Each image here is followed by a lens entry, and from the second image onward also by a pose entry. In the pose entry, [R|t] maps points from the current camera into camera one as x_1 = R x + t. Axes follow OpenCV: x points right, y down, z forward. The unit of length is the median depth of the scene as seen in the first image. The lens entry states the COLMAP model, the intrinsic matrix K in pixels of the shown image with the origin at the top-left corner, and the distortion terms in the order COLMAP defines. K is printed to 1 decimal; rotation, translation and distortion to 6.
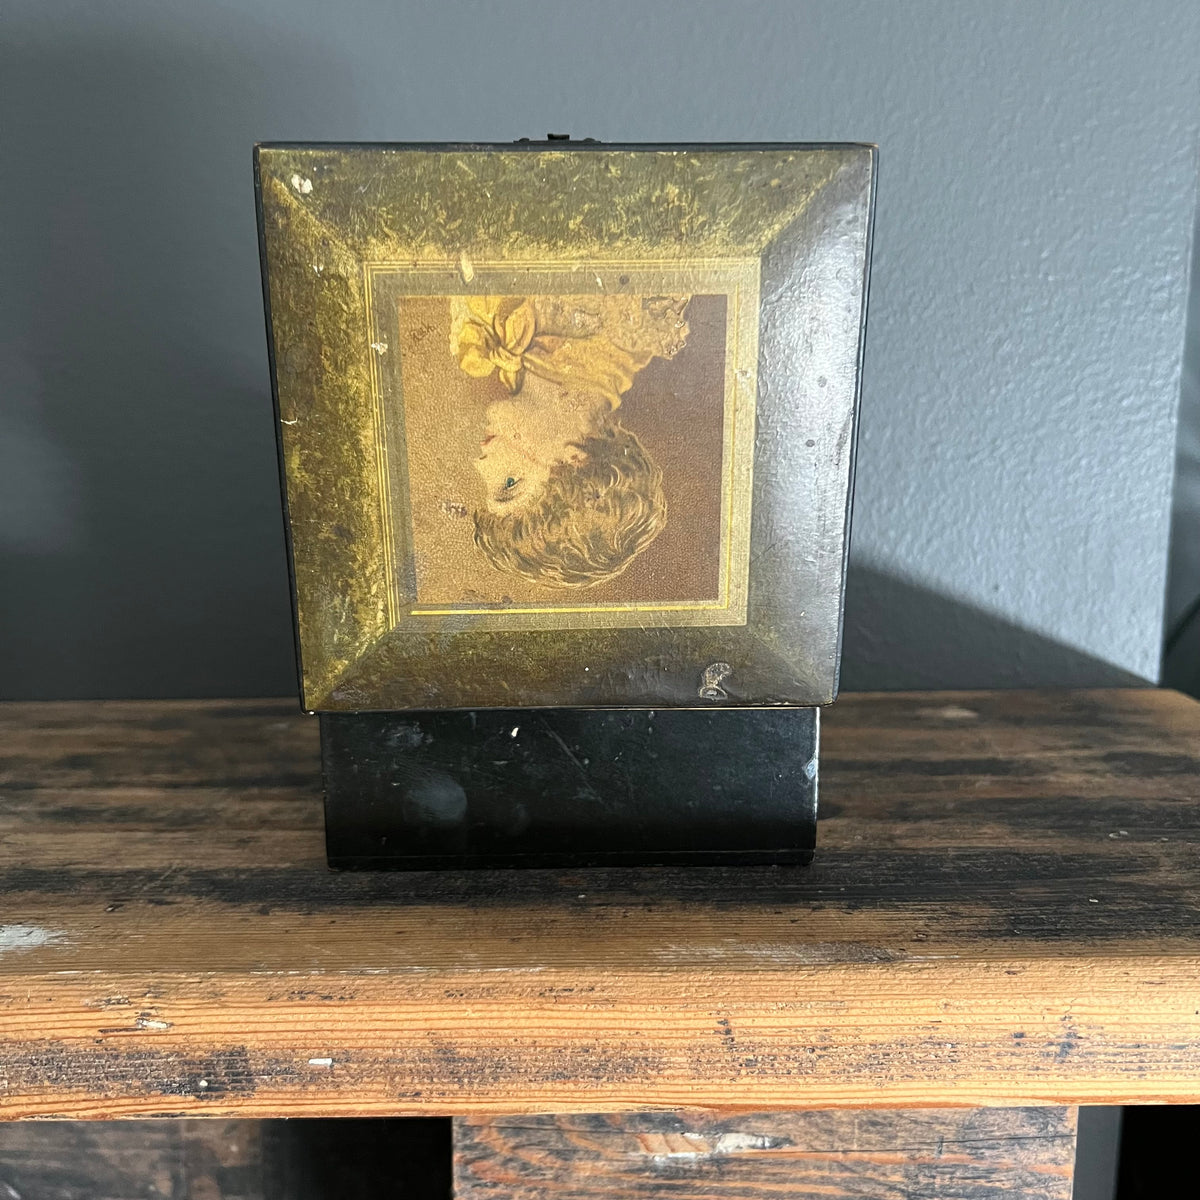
lens RADIAL K [[1189.8, 0, 599.6], [0, 1189.8, 590.1], [0, 0, 1]] dist [-0.010496, 0.003756]
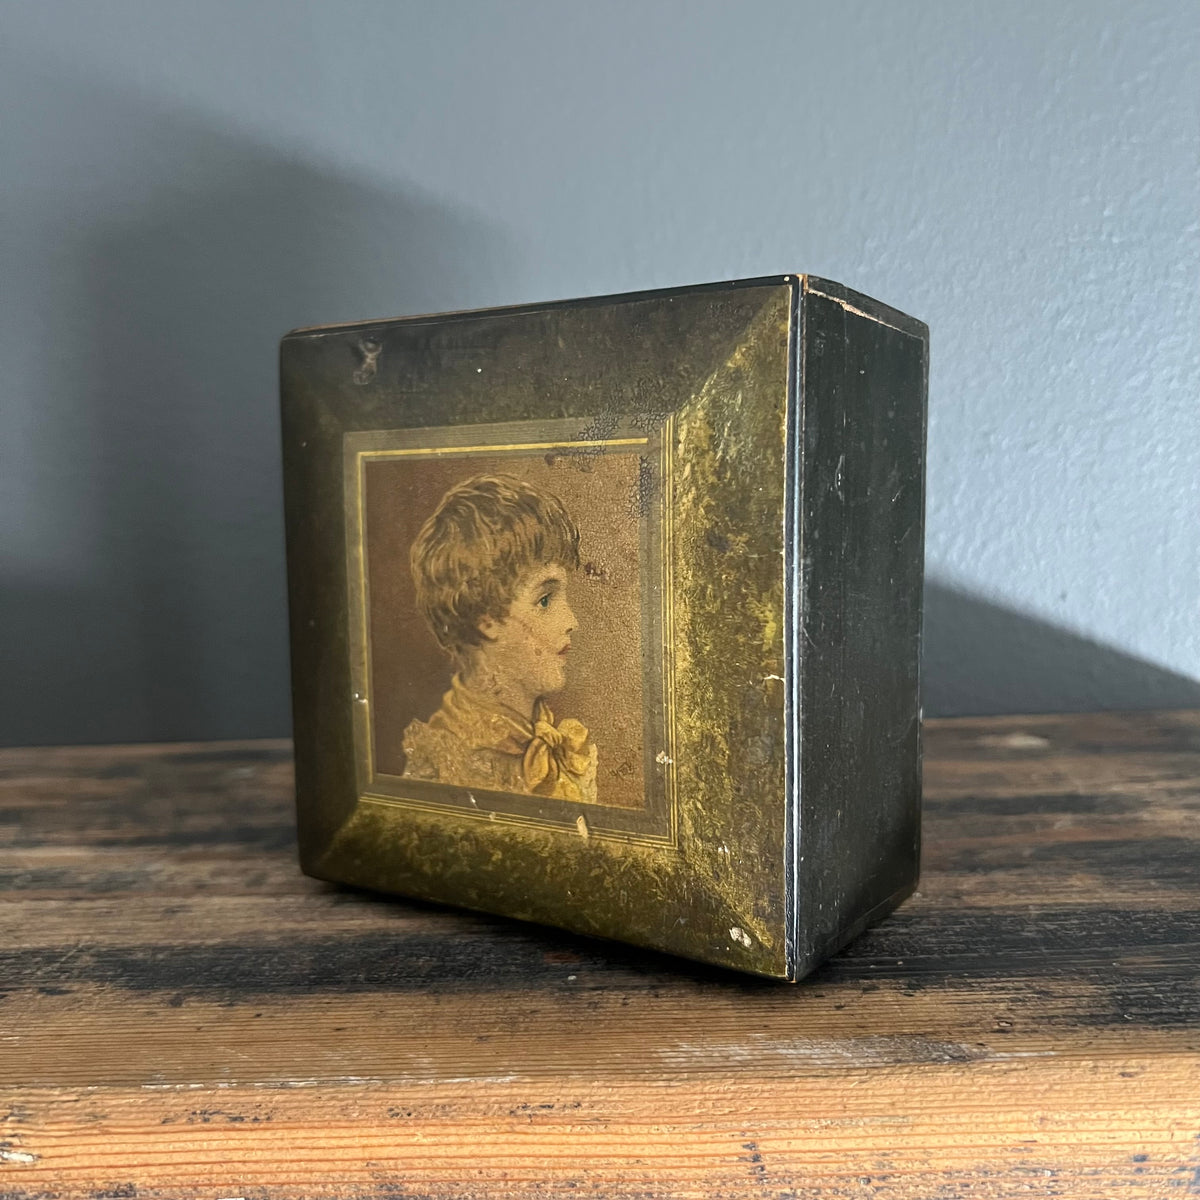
lens RADIAL K [[1201.8, 0, 600.0], [0, 1201.8, 600.0], [0, 0, 1]] dist [-0.054772, 0.068777]
pose [[0.999253, -0.024203, -0.030112, 0.038894], [0.023421, 0.999386, -0.026067, 0.029213], [0.030725, 0.025343, 0.999207, 0.218795]]
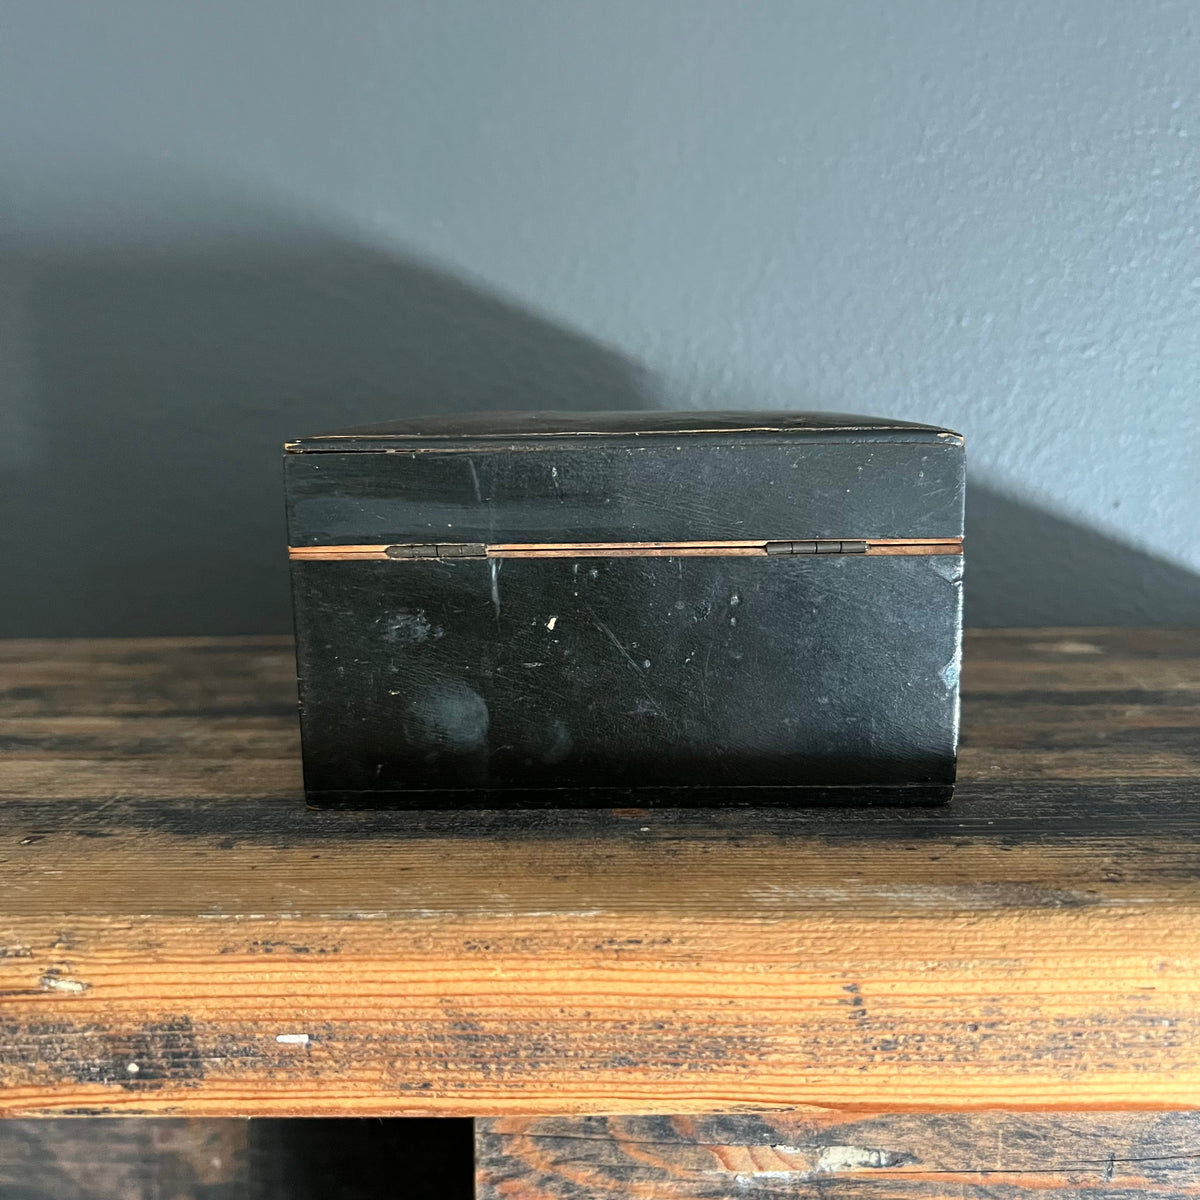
lens RADIAL K [[1196.9, 0, 596.0], [0, 1196.9, 590.7], [0, 0, 1]] dist [-0.010429, -0.011379]
pose [[0.999753, -0.001148, -0.022209, -0.033403], [0.000856, 0.999913, -0.013167, 0.132148], [0.022223, 0.013145, 0.999667, 0.269820]]
